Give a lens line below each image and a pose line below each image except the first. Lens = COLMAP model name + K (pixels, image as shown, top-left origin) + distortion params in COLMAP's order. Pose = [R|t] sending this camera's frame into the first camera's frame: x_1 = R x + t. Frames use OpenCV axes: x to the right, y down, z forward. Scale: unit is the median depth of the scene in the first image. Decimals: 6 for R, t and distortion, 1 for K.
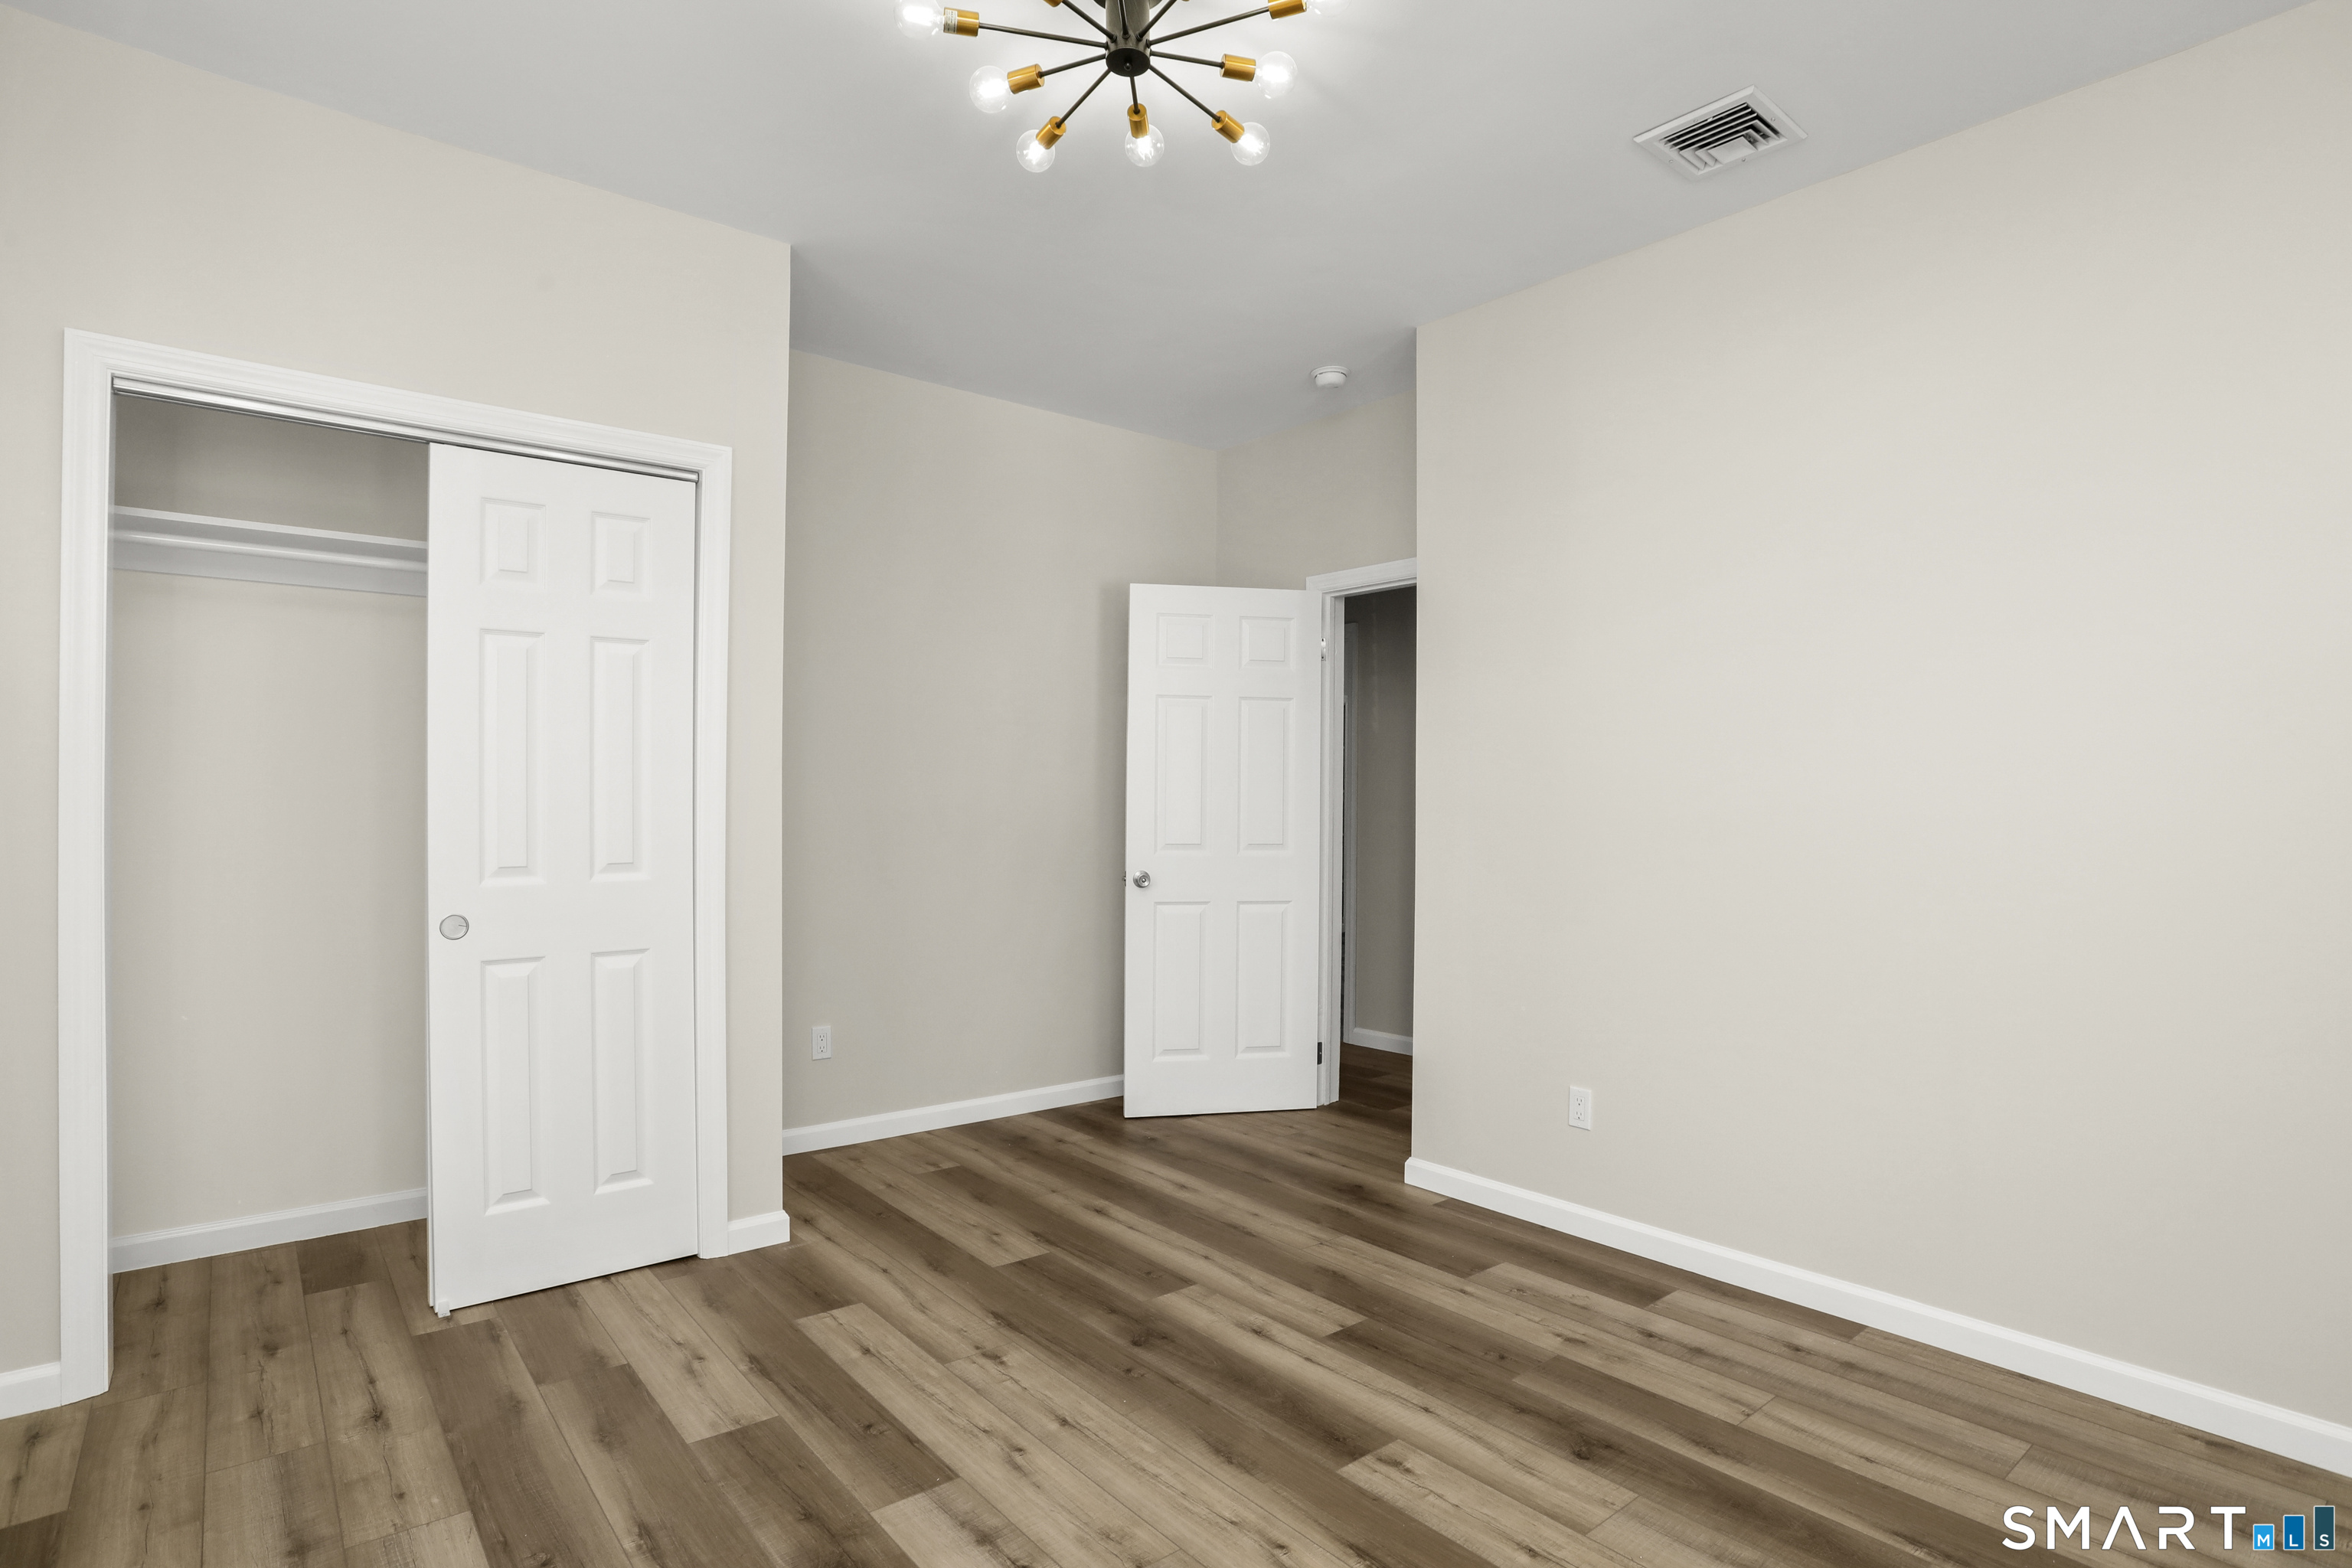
lens RADIAL K [[1187.4, 0, 1192.9], [0, 1187.4, 803.9], [0, 0, 1]] dist [-0.086945, 0.033398]
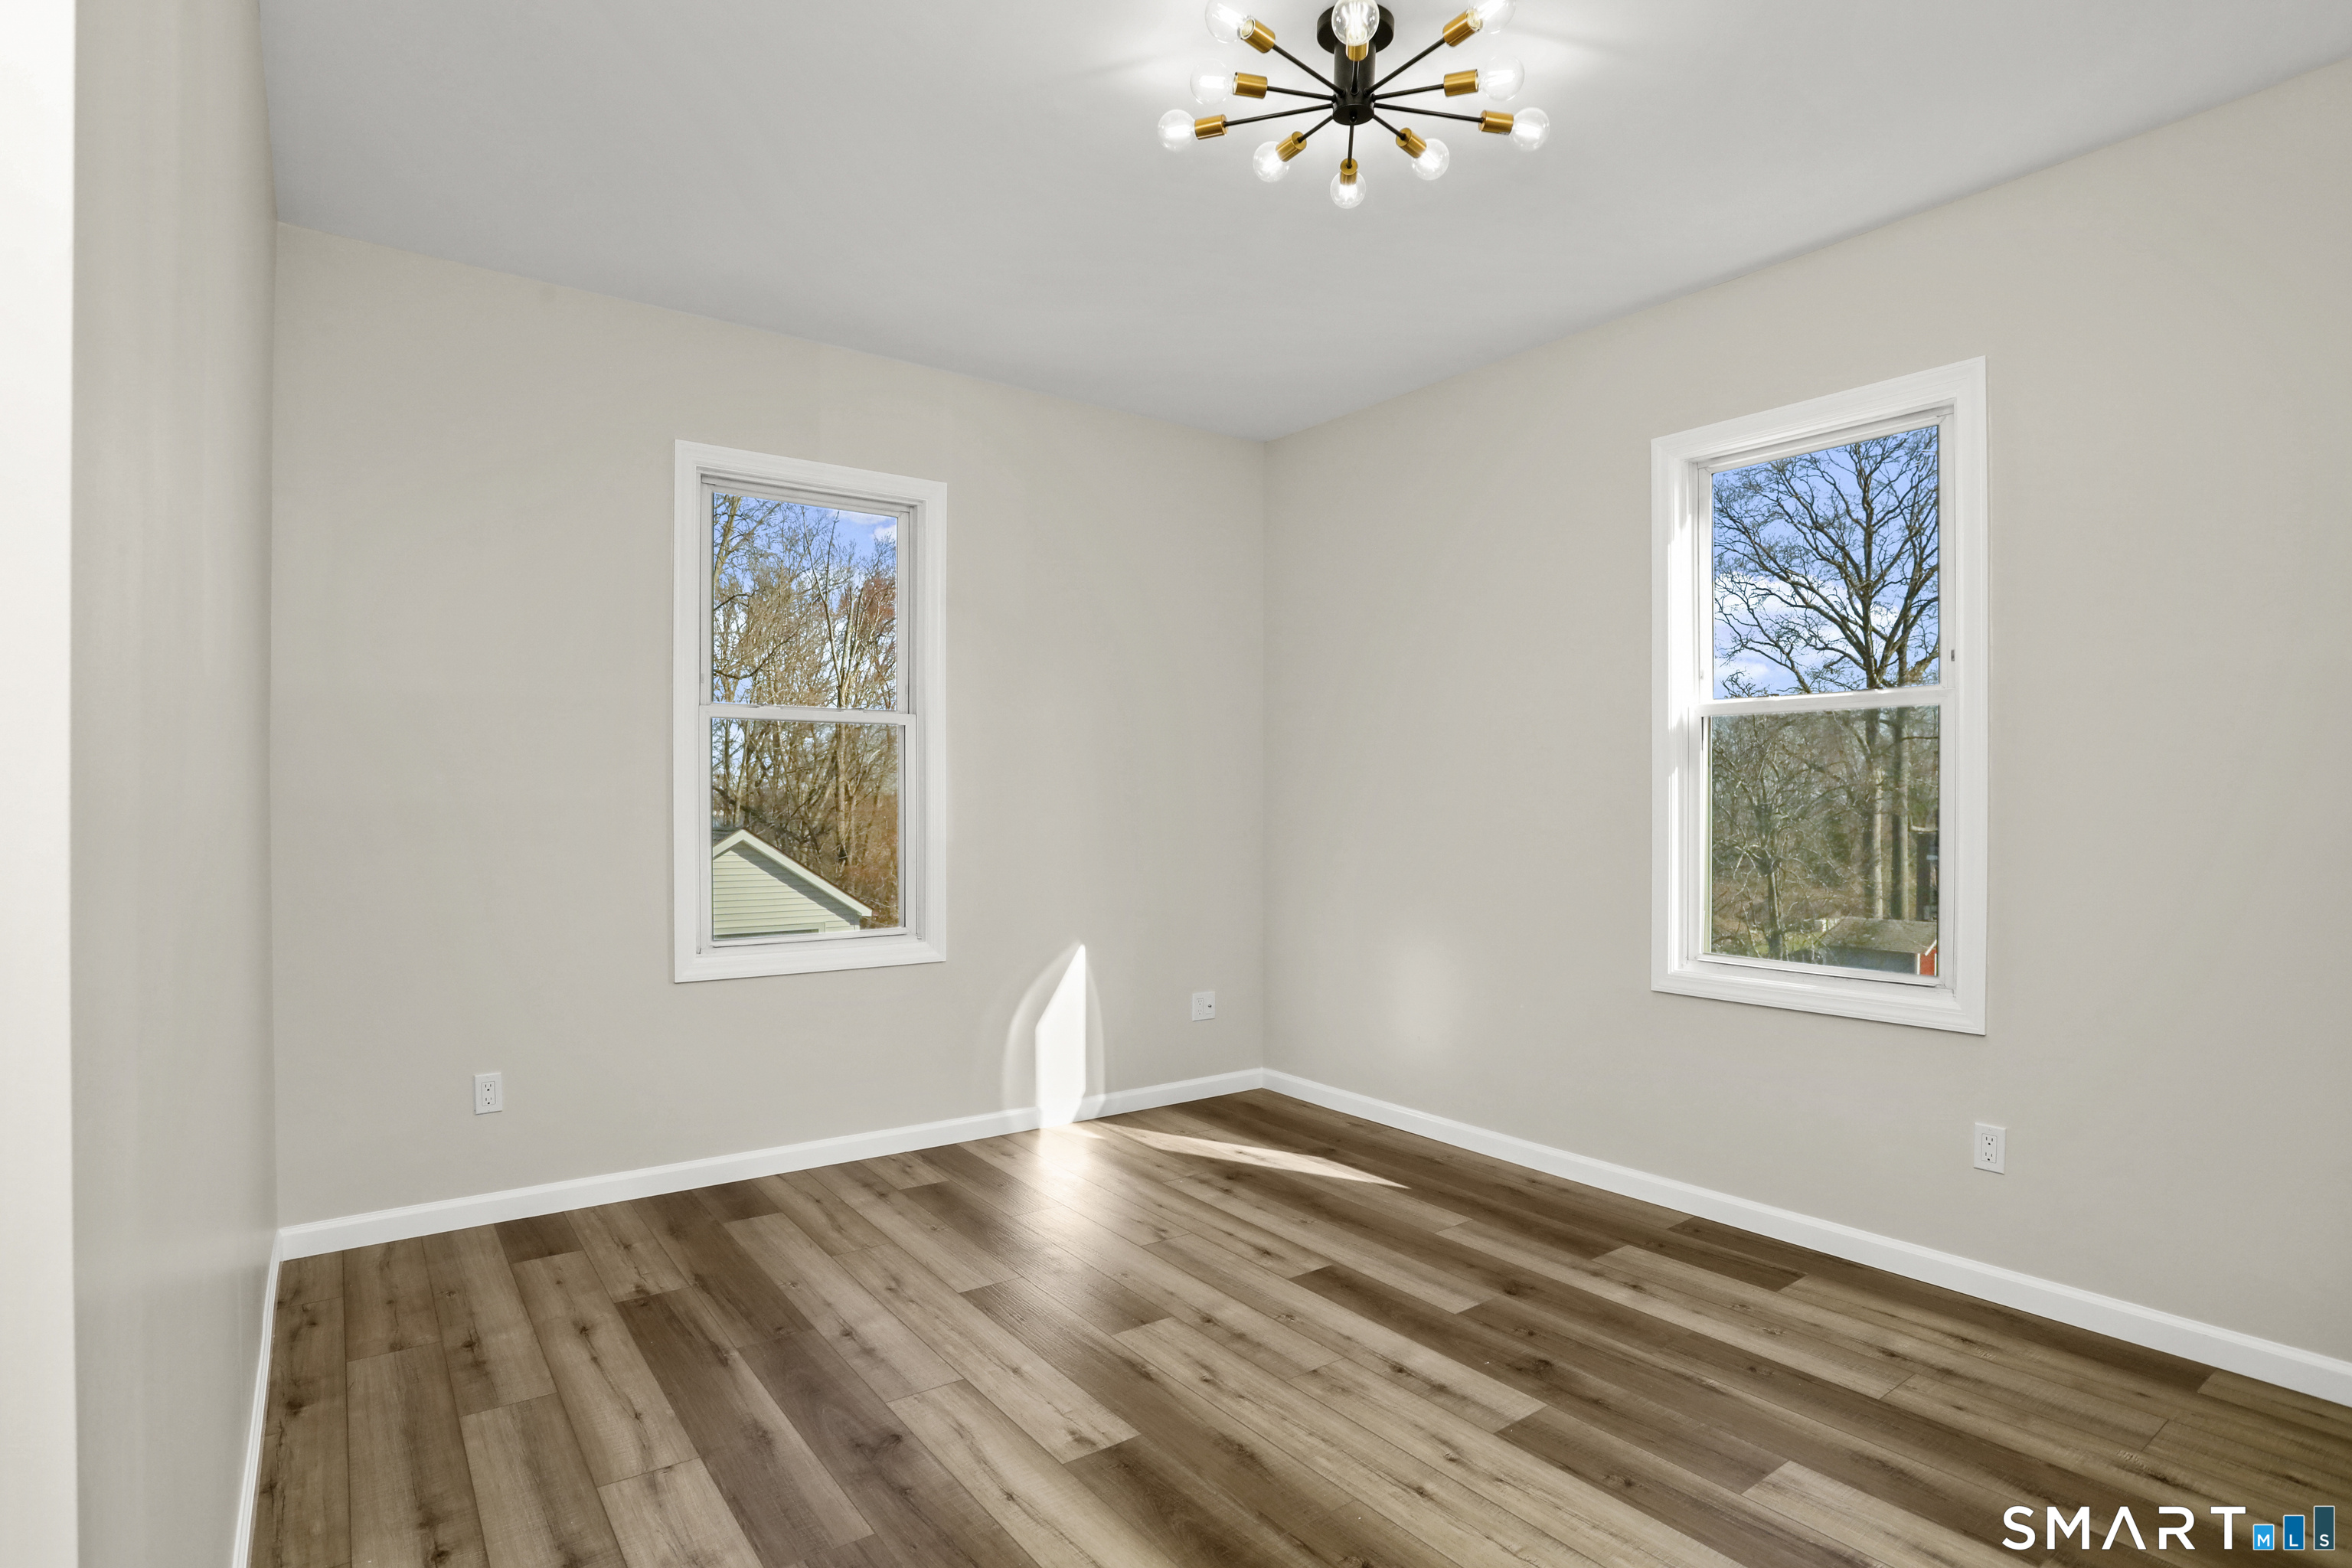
lens RADIAL K [[1187.4, 0, 1192.9], [0, 1187.4, 803.9], [0, 0, 1]] dist [-0.086945, 0.033398]
pose [[-0.998429, -0.009665, 0.055197, 0.021390], [-0.009174, 0.999916, 0.009138, -0.008806], [-0.055281, 0.008617, -0.998434, 1.898488]]
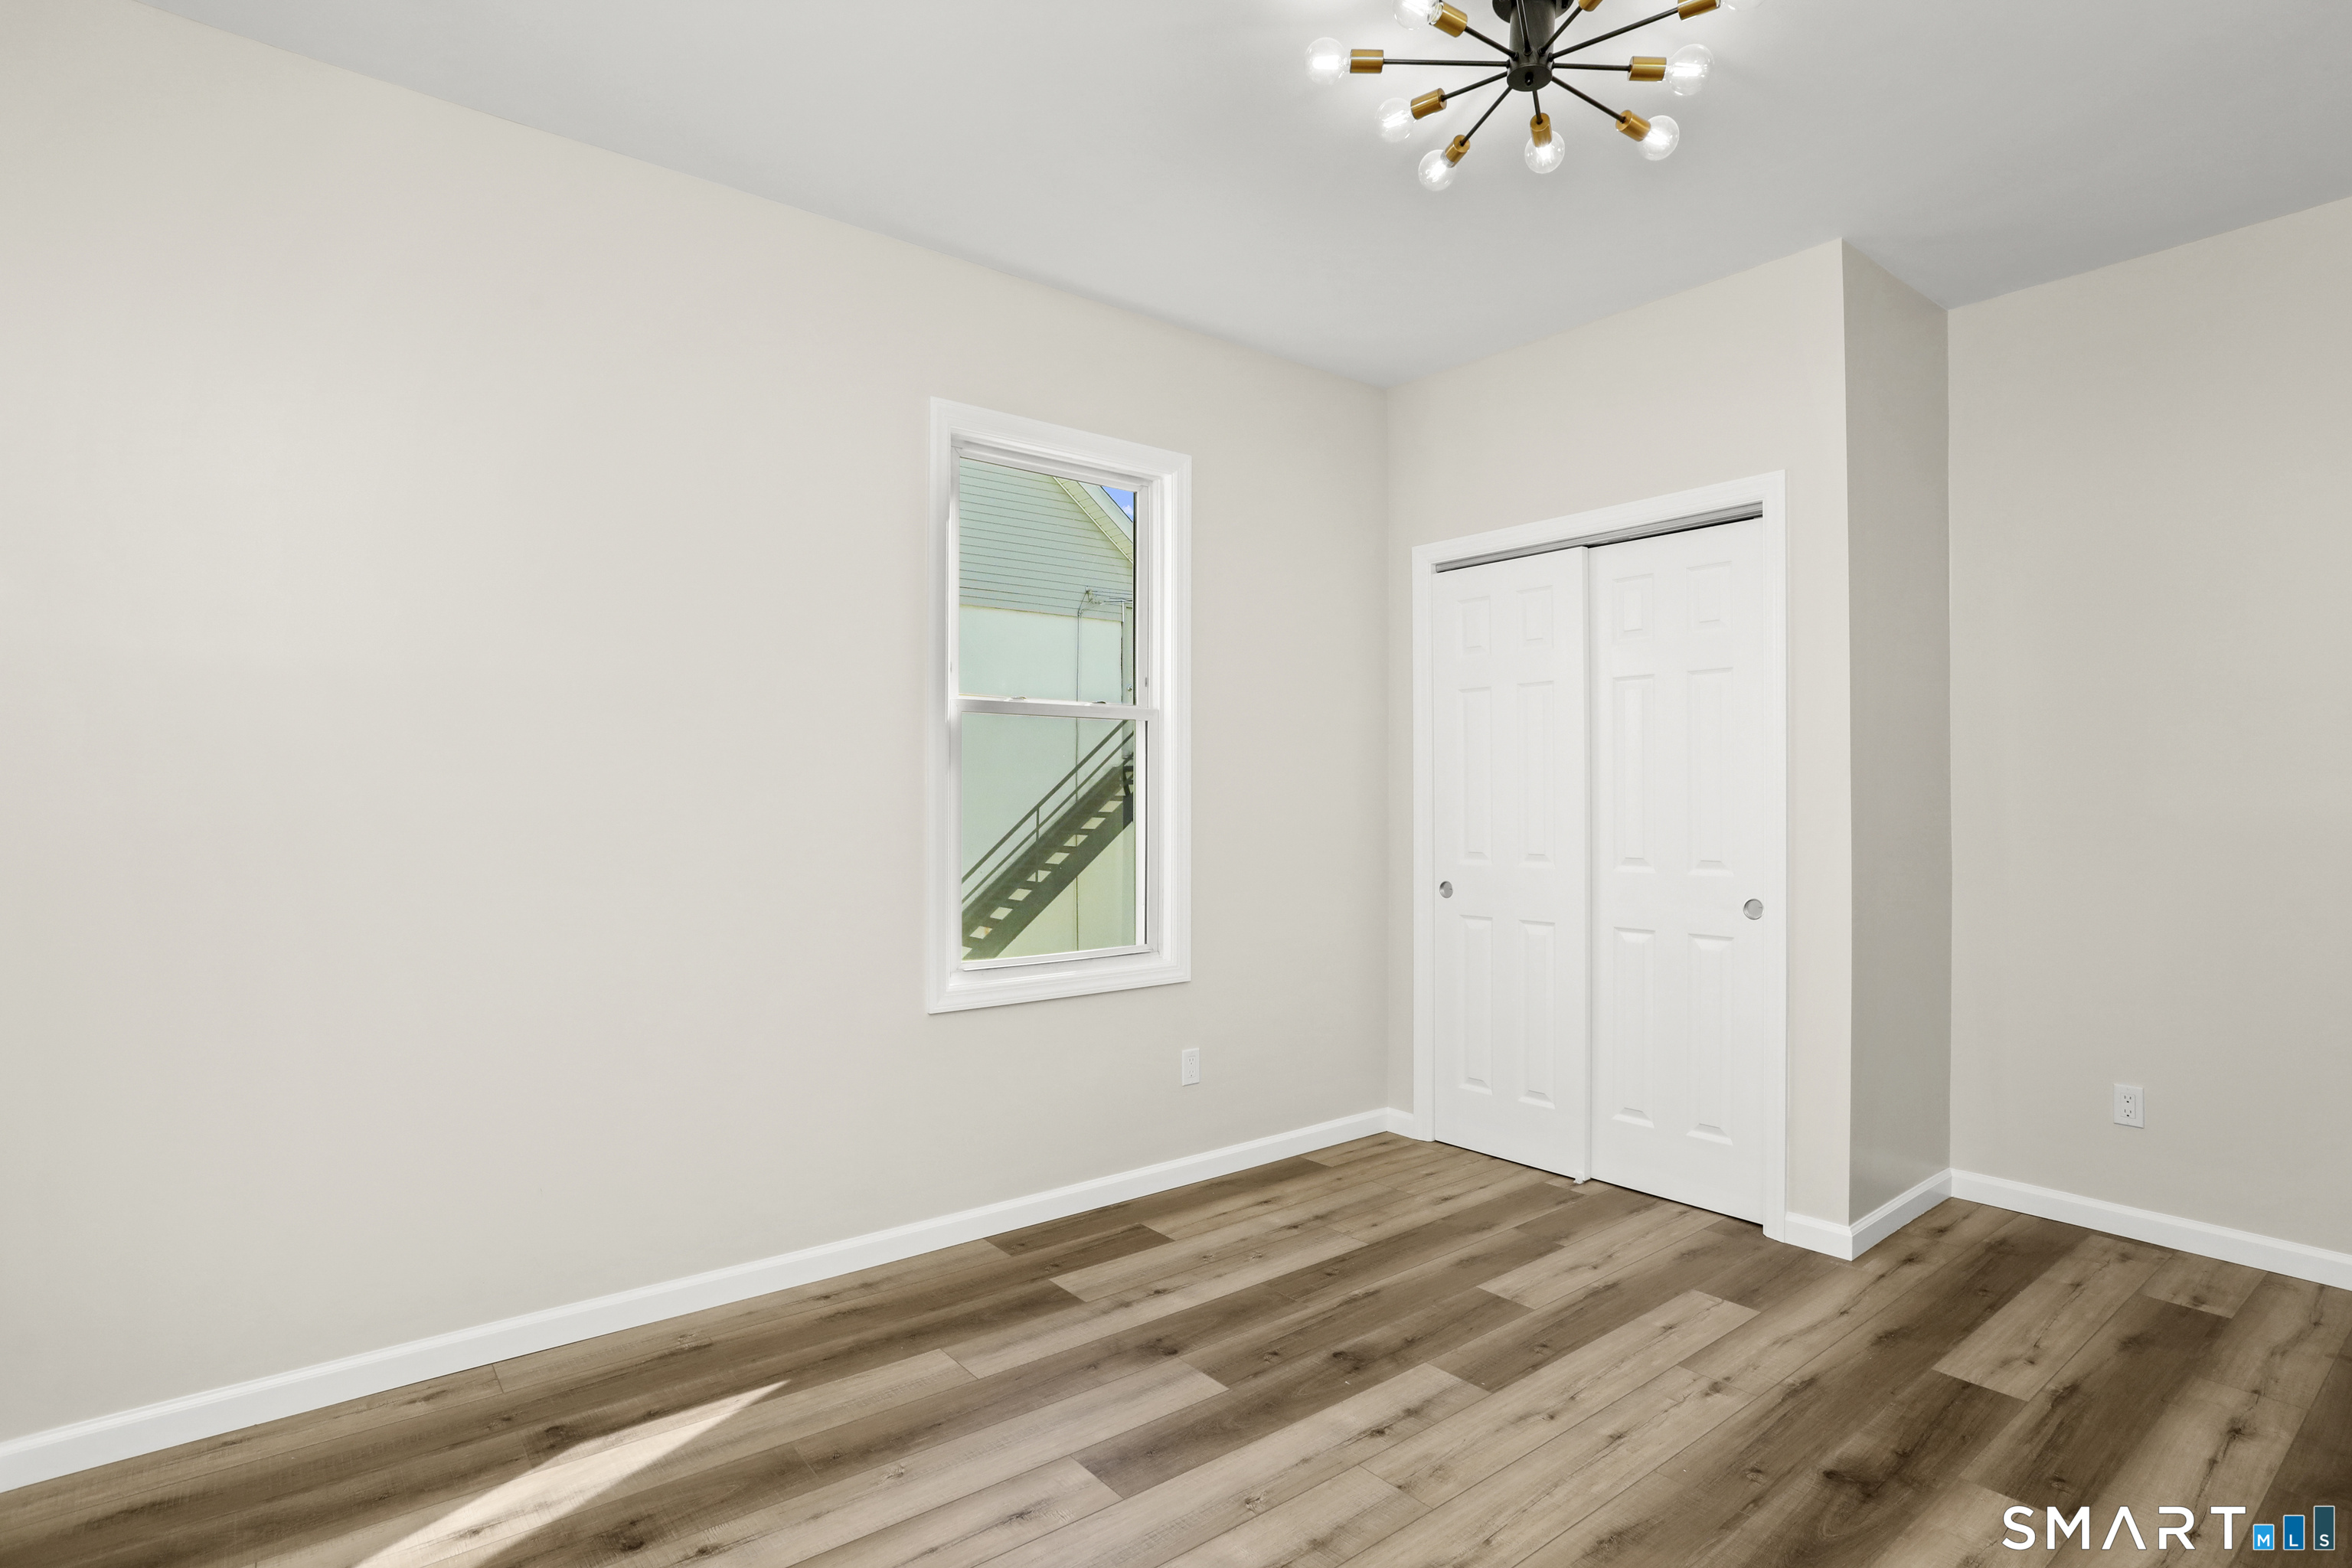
lens RADIAL K [[1157.6, 0, 1181.0], [0, 1157.6, 773.8], [0, 0, 1]] dist [-0.051351, 0.021041]
pose [[-0.026474, -0.030667, -0.999179, 0.876574], [-0.002936, 0.999527, -0.030600, 0.000794], [0.999645, 0.002124, -0.026551, 0.654226]]
